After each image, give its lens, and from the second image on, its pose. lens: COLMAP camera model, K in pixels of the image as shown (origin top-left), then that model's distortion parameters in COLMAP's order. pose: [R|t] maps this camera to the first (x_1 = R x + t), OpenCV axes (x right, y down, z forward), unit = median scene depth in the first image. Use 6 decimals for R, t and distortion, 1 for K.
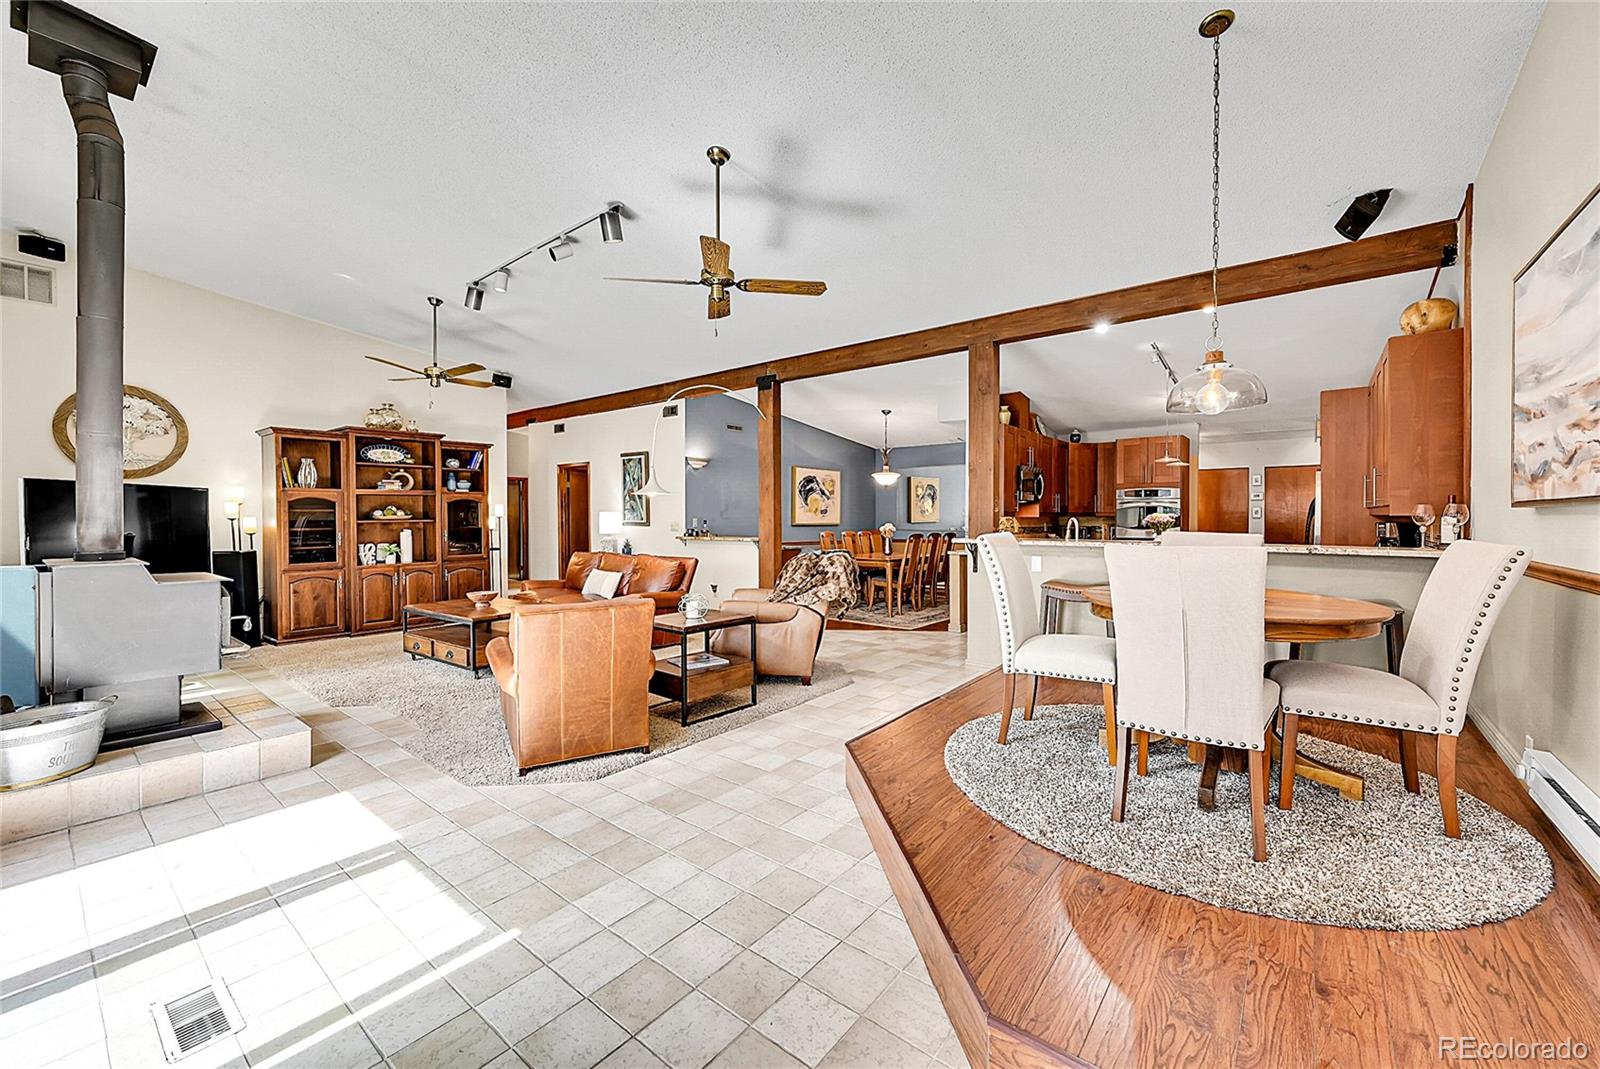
lens RADIAL K [[641.5, 0, 805.7], [0, 641.5, 531.8], [0, 0, 1]] dist [-0.000179, -0.000539]
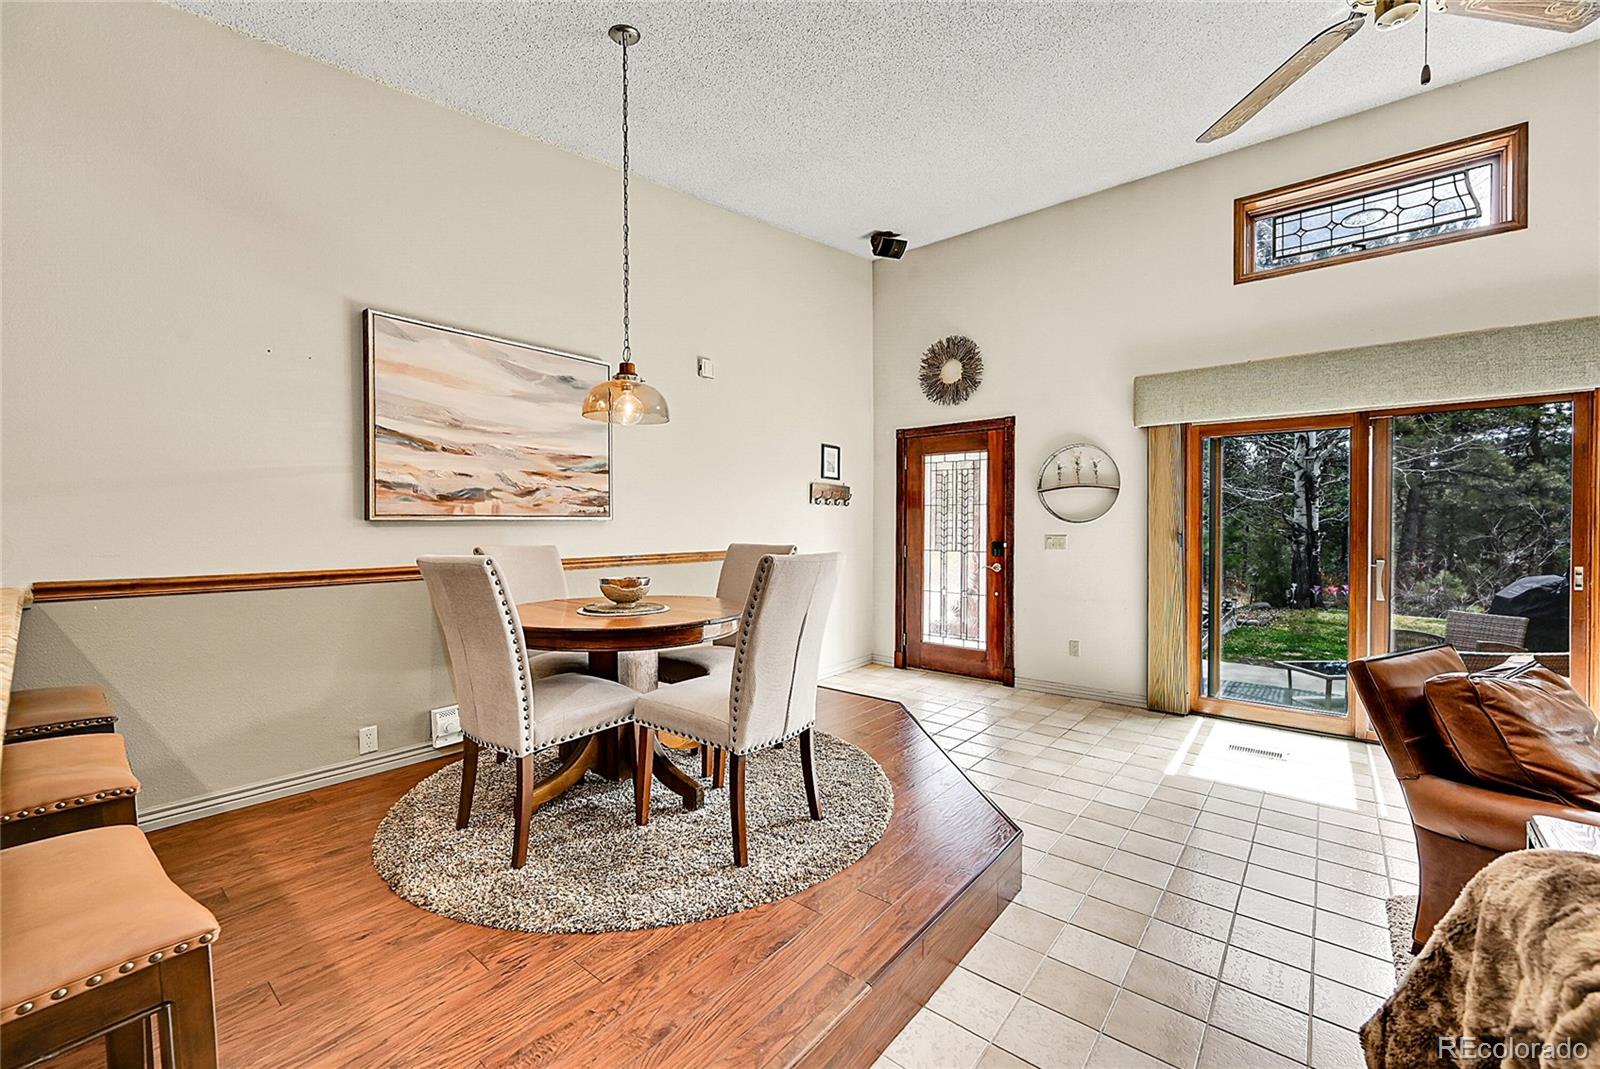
lens RADIAL K [[641.5, 0, 805.7], [0, 641.5, 531.8], [0, 0, 1]] dist [-0.000179, -0.000539]
pose [[-0.999852, 0.003376, 0.016864, 0.167889], [0.004037, 0.999219, 0.039315, -0.026585], [-0.016718, 0.039378, -0.999085, 0.967449]]
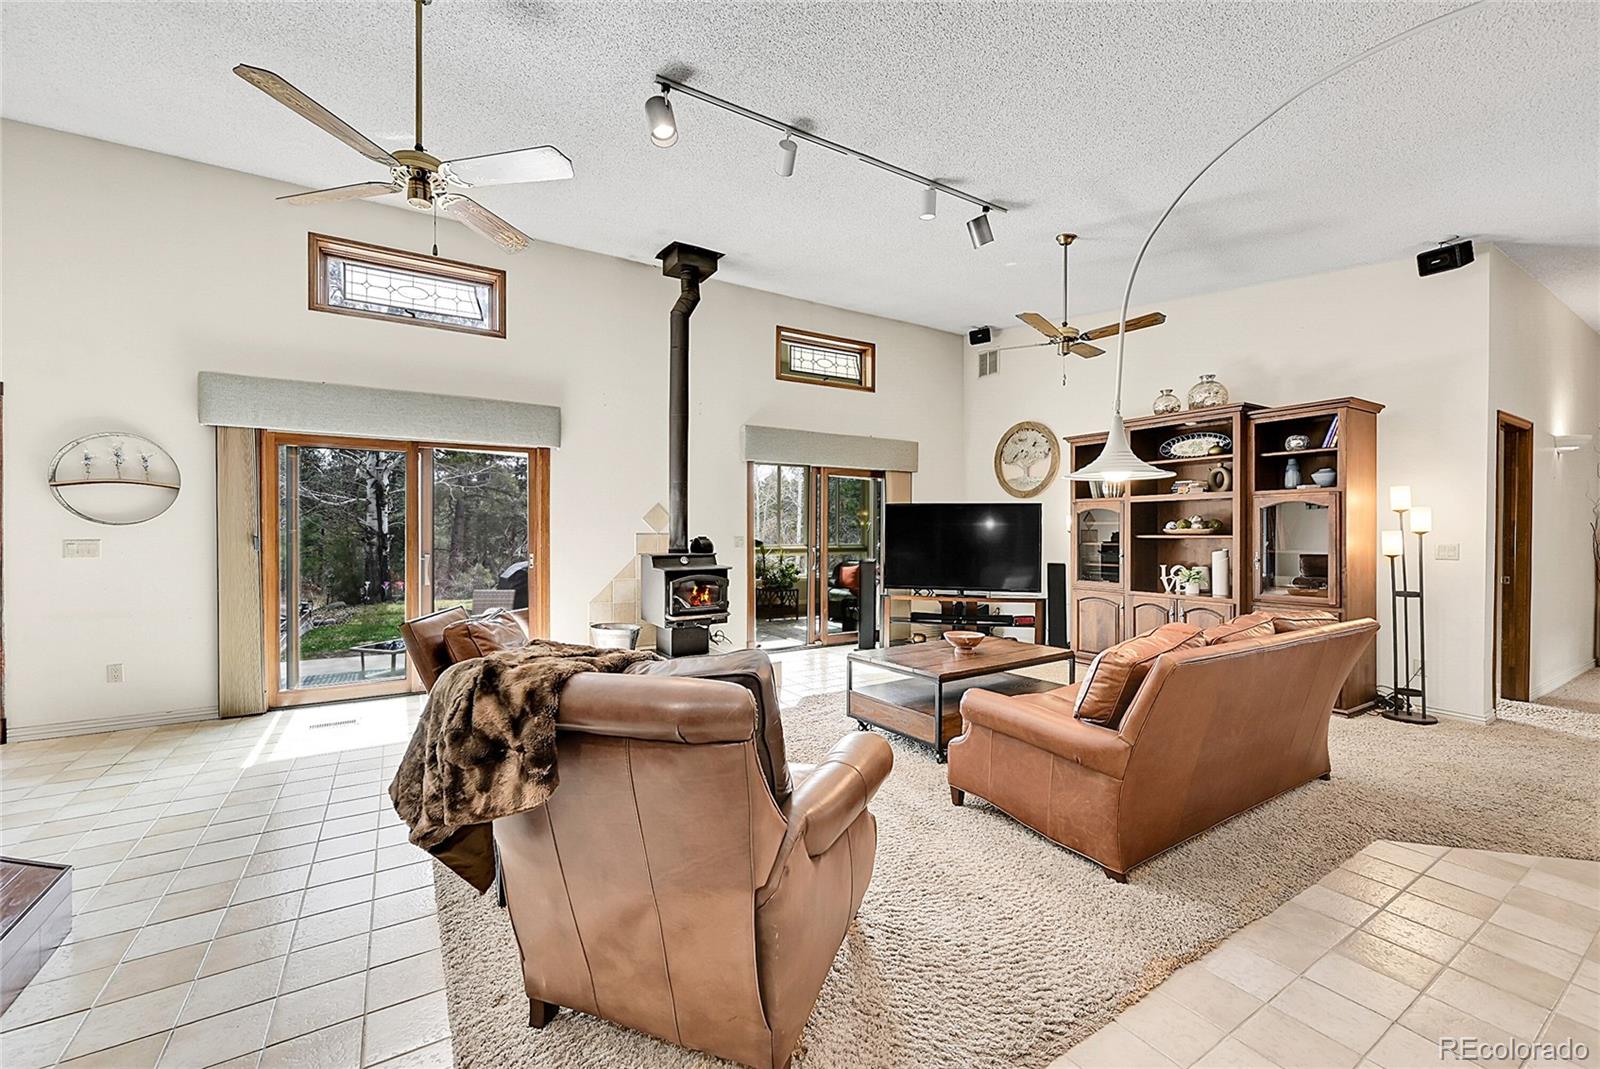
lens RADIAL K [[641.5, 0, 805.7], [0, 641.5, 531.8], [0, 0, 1]] dist [-0.000179, -0.000539]
pose [[-0.332407, 0.007467, -0.943107, 0.242142], [-0.027003, 0.999483, 0.017431, -0.029550], [0.942749, 0.031261, -0.332033, 1.077434]]
